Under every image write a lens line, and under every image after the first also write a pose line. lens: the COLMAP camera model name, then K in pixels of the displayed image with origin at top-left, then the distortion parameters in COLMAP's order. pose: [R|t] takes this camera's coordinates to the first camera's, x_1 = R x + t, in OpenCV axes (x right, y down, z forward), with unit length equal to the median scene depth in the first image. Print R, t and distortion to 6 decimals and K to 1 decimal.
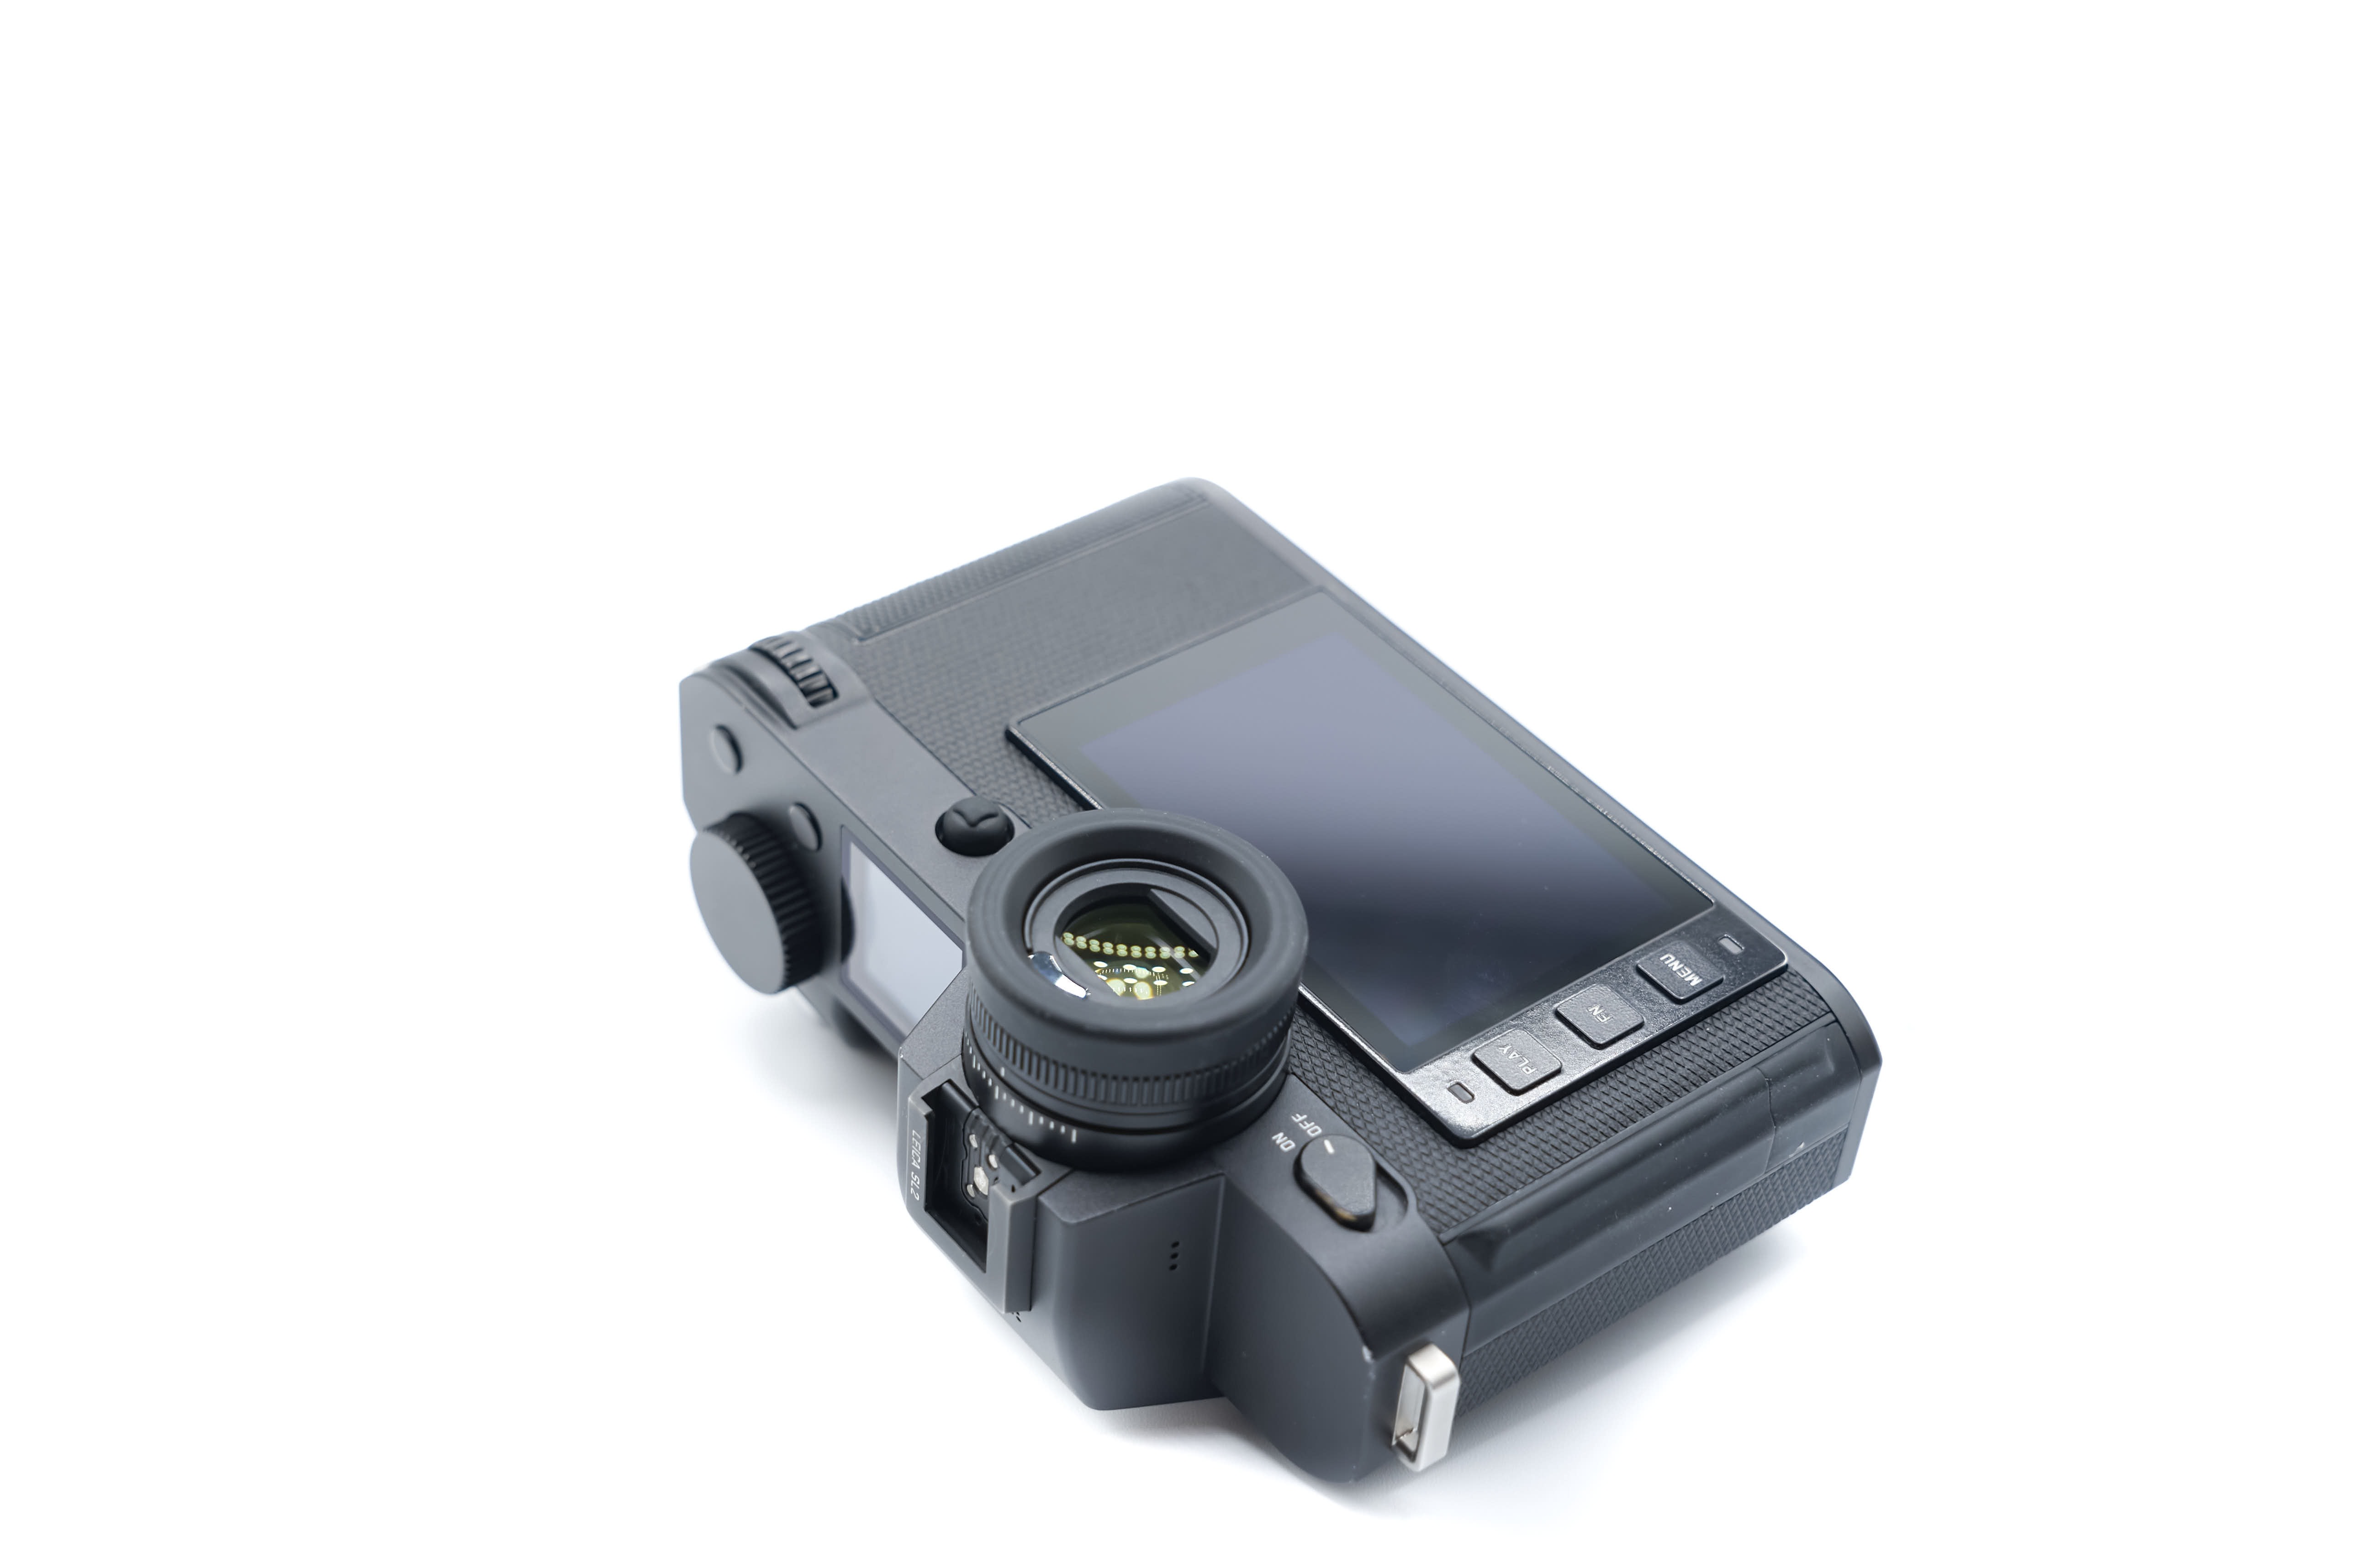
lens RADIAL K [[3543.0, 0, 1178.5], [0, 3543.0, 784.0], [0, 0, 1]] dist [-0.006737, 0.006413]
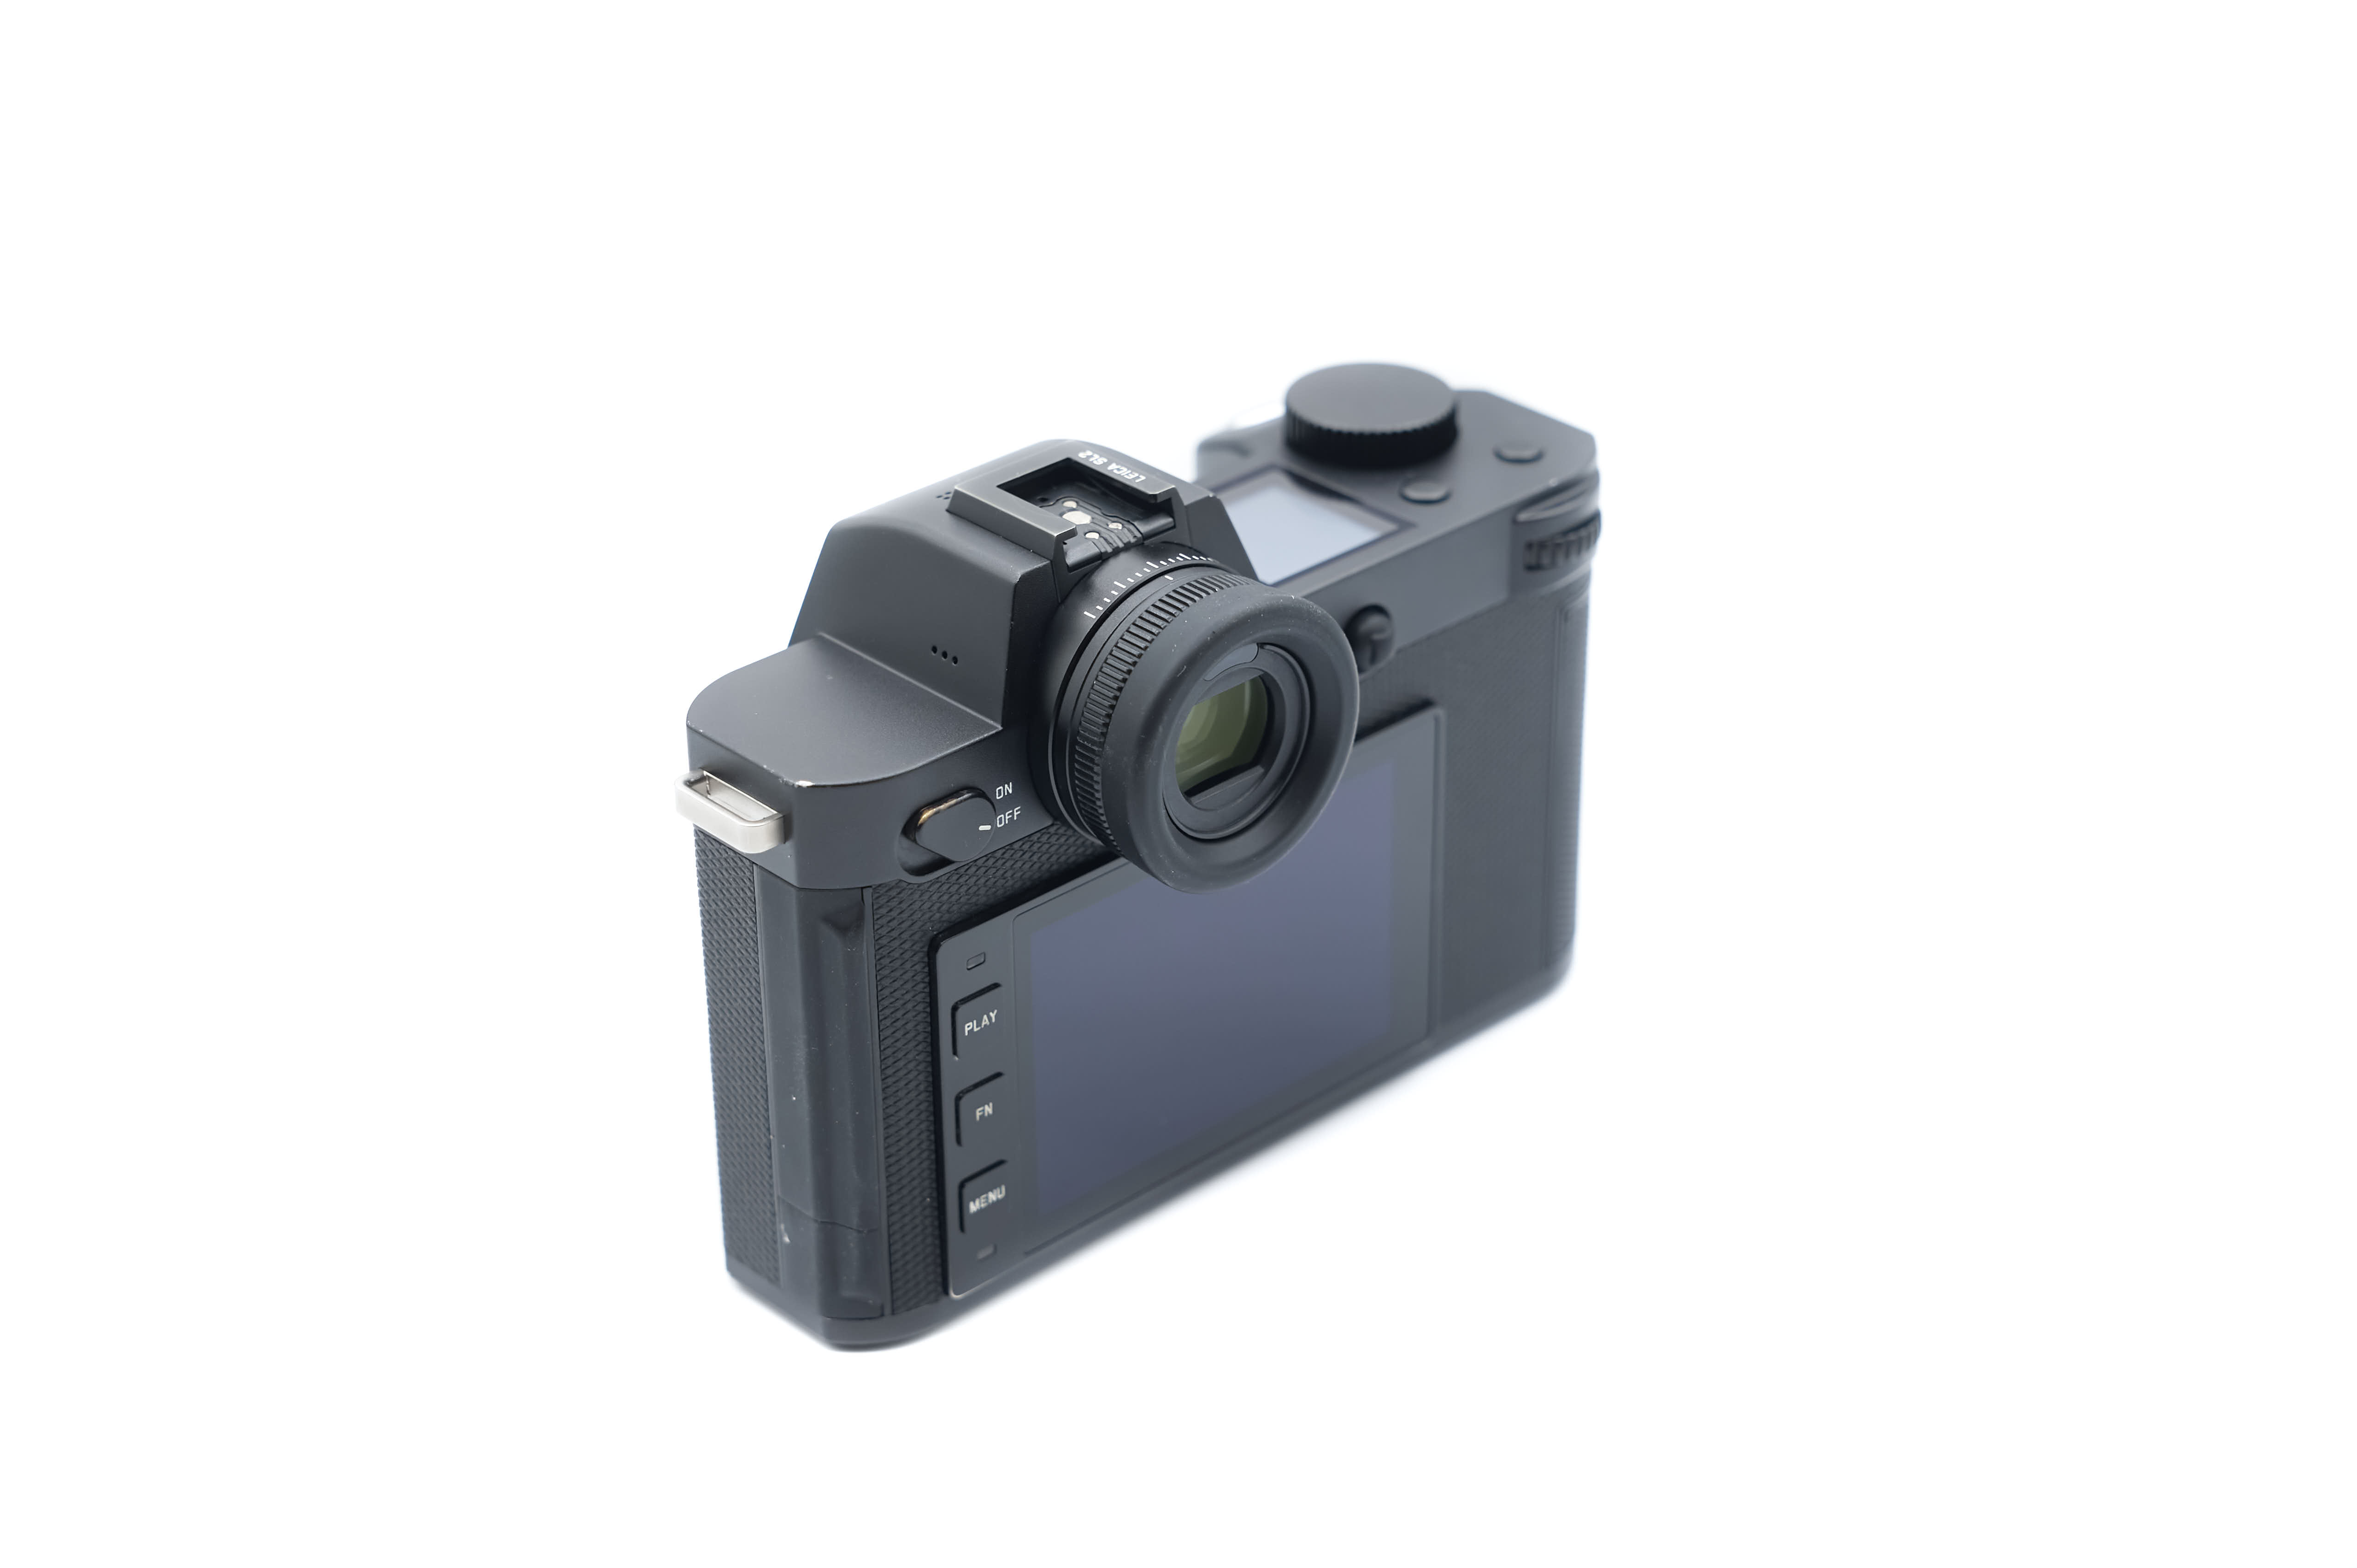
lens RADIAL K [[4554.3, 0, 1178.5], [0, 4554.3, 784.0], [0, 0, 1]] dist [0.018851, -0.006507]
pose [[-0.396789, 0.917381, -0.031144, 0.049123], [-0.916612, -0.397804, -0.039683, 0.106345], [-0.048794, 0.012801, 0.998727, -0.376029]]
